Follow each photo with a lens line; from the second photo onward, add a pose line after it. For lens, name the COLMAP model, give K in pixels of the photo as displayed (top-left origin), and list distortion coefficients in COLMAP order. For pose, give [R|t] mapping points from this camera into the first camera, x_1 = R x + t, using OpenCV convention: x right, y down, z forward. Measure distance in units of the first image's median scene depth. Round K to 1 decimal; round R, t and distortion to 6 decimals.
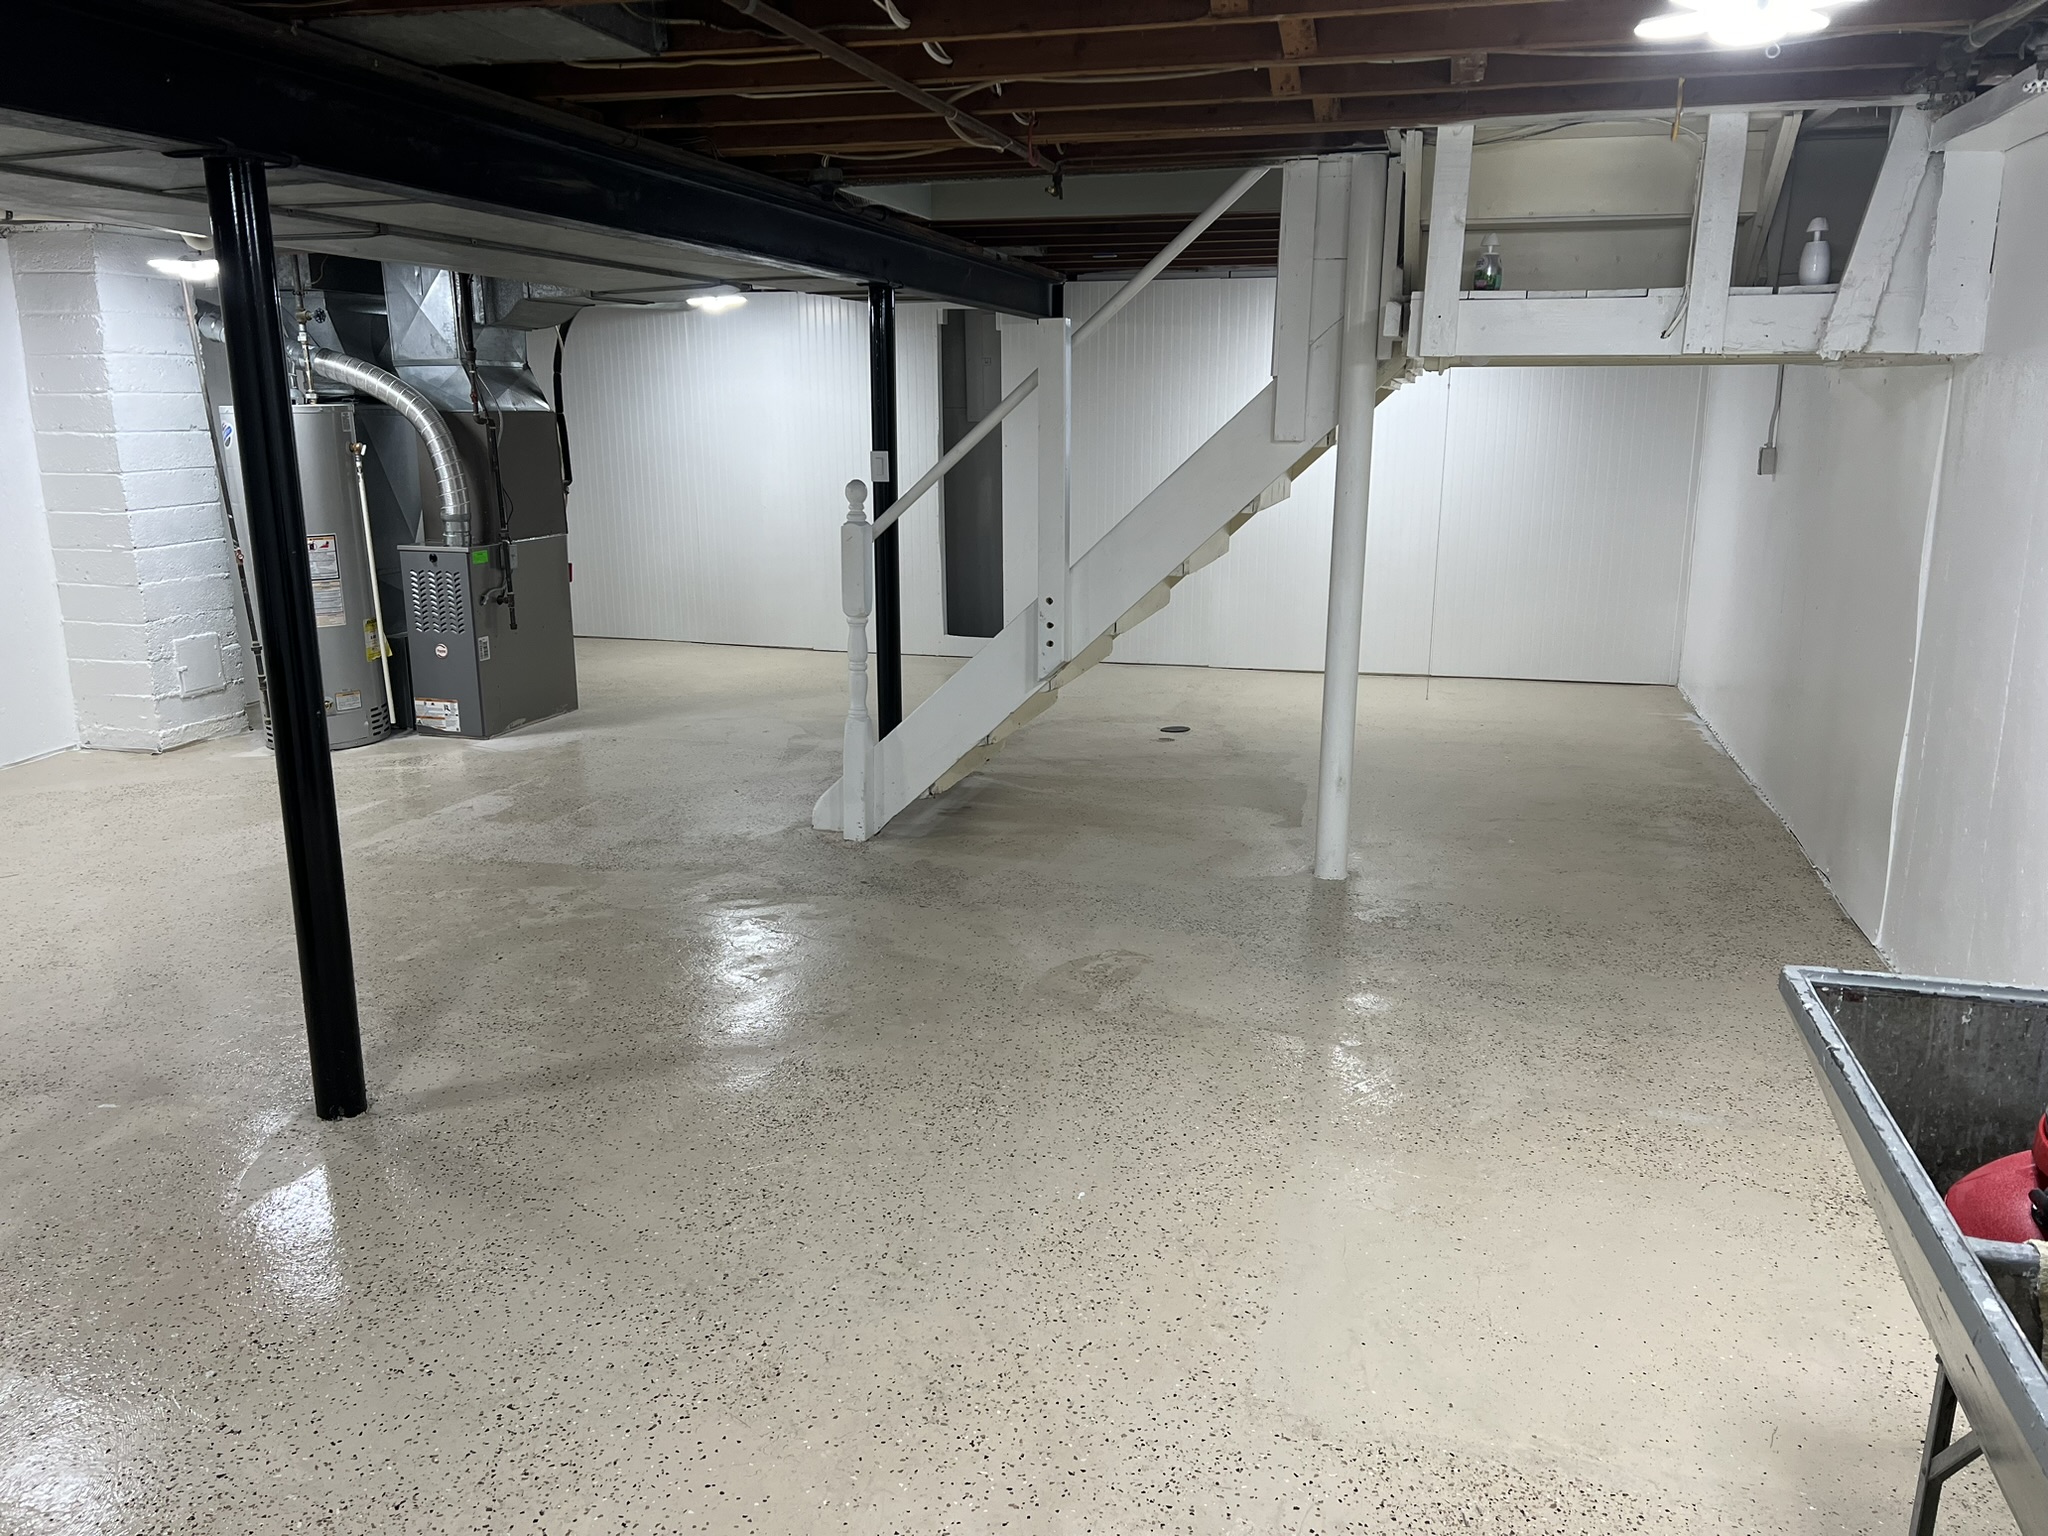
lens RADIAL K [[1526.9, 0, 1030.7], [0, 1526.9, 767.0], [0, 0, 1]] dist [0.047832, -0.054413]
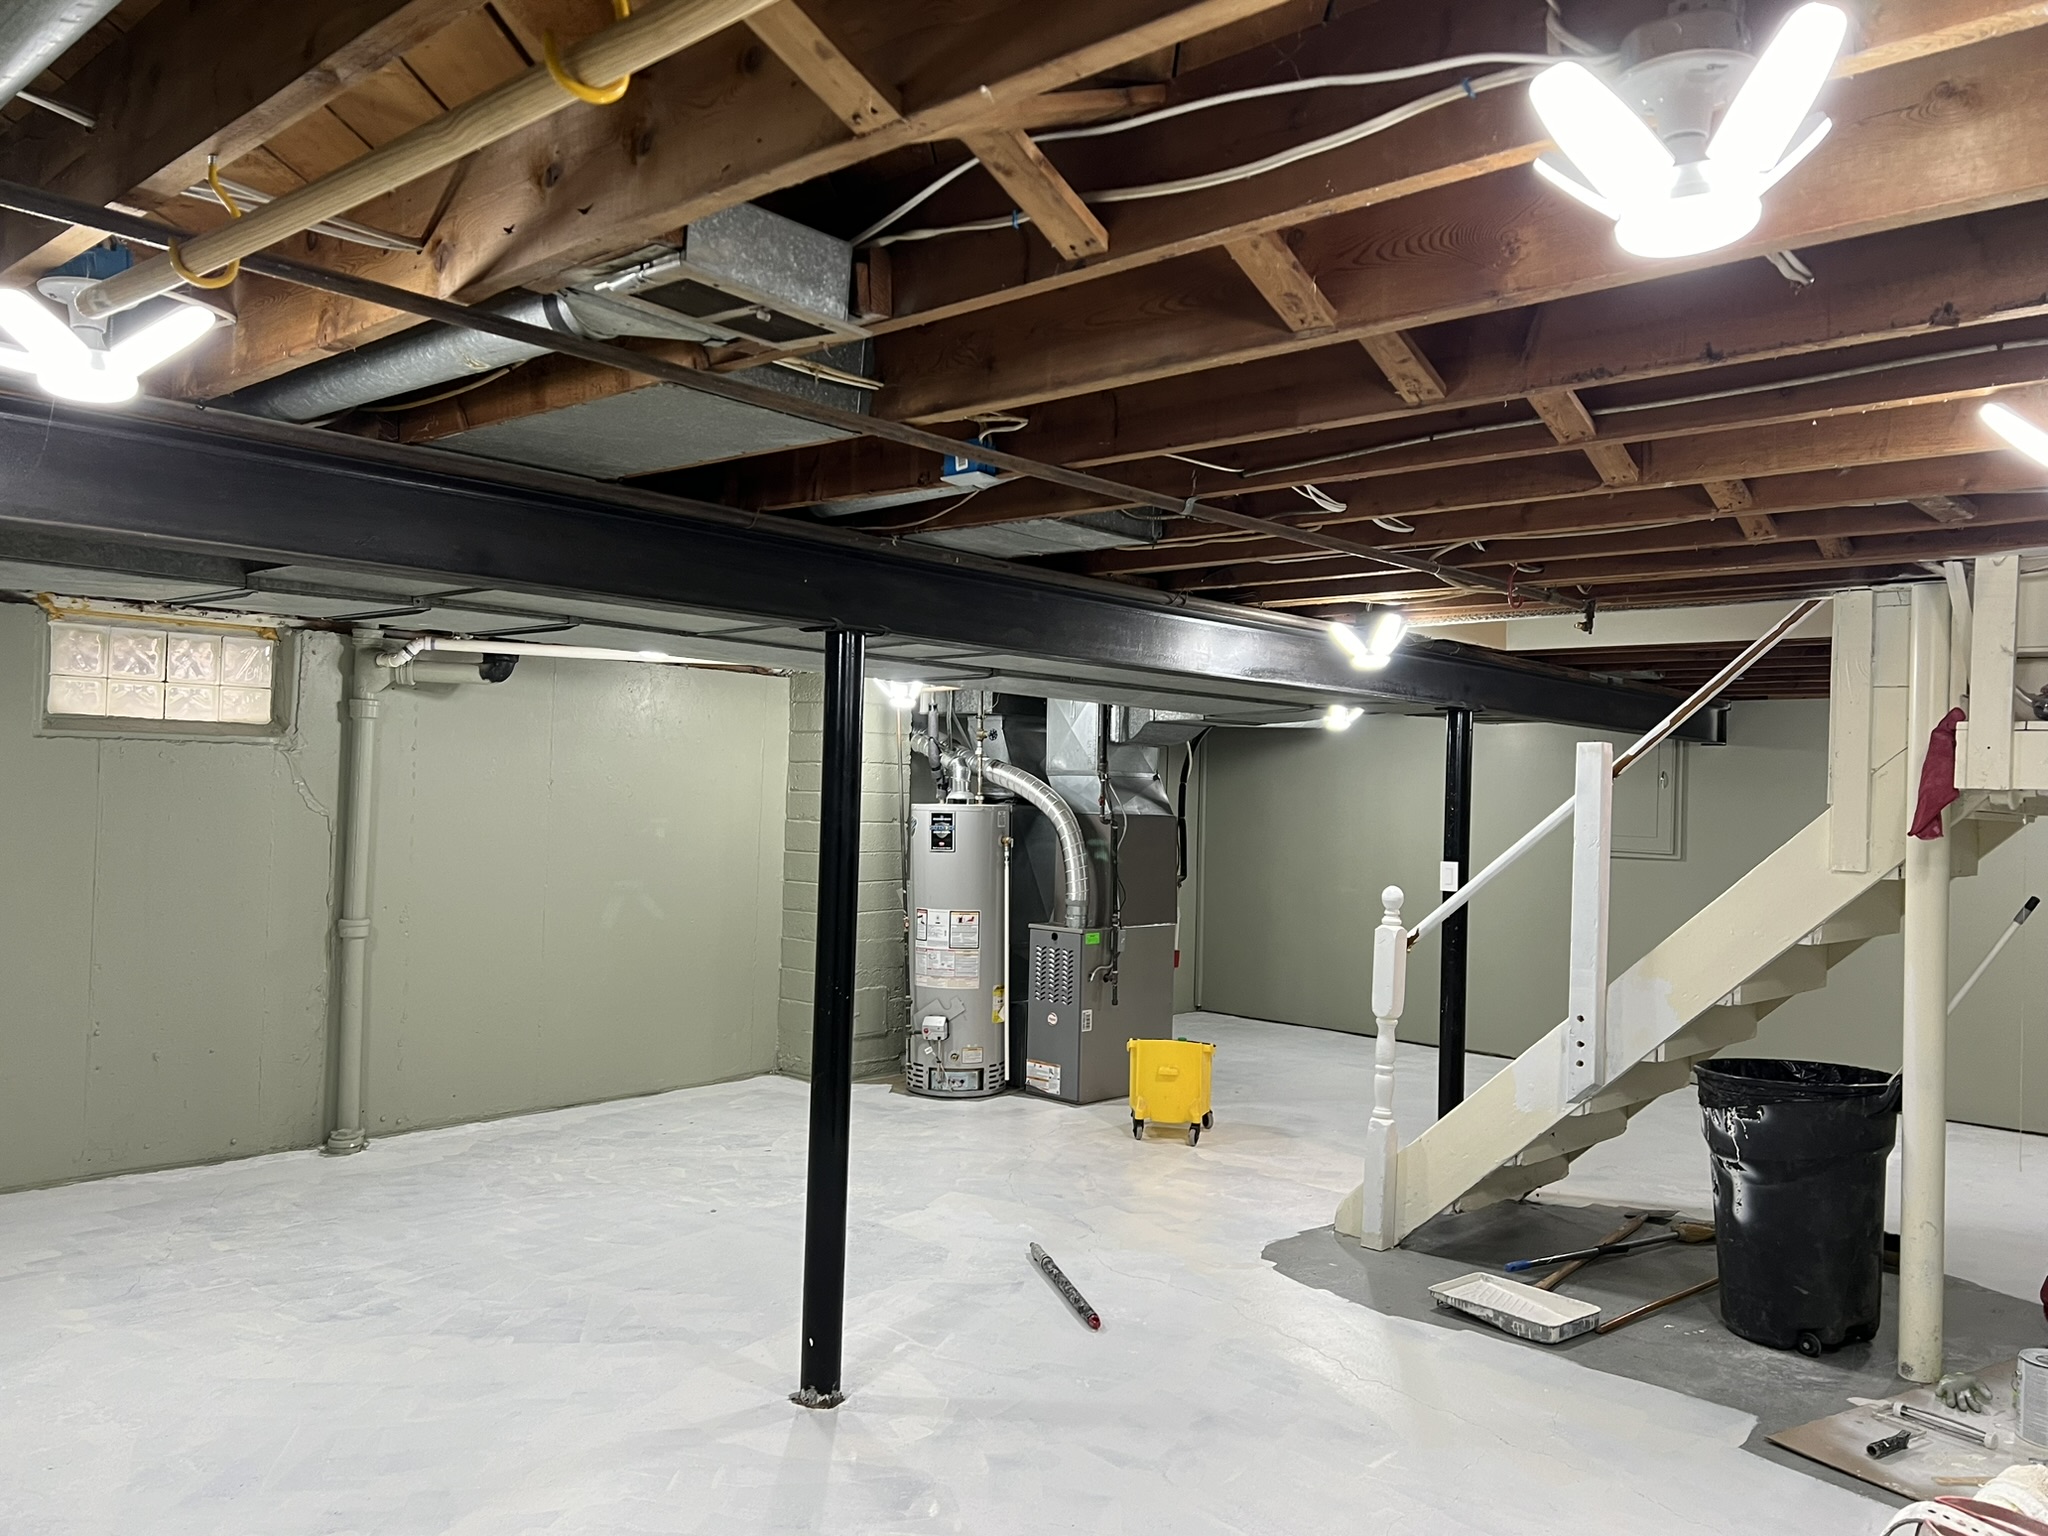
lens RADIAL K [[1526.9, 0, 1009.5], [0, 1526.9, 755.3], [0, 0, 1]] dist [0.047832, -0.054413]
pose [[0.891466, 0.013758, -0.452879, 0.096831], [-0.133522, 0.963129, -0.233570, 0.004370], [0.432967, 0.268689, 0.860433, -0.031607]]
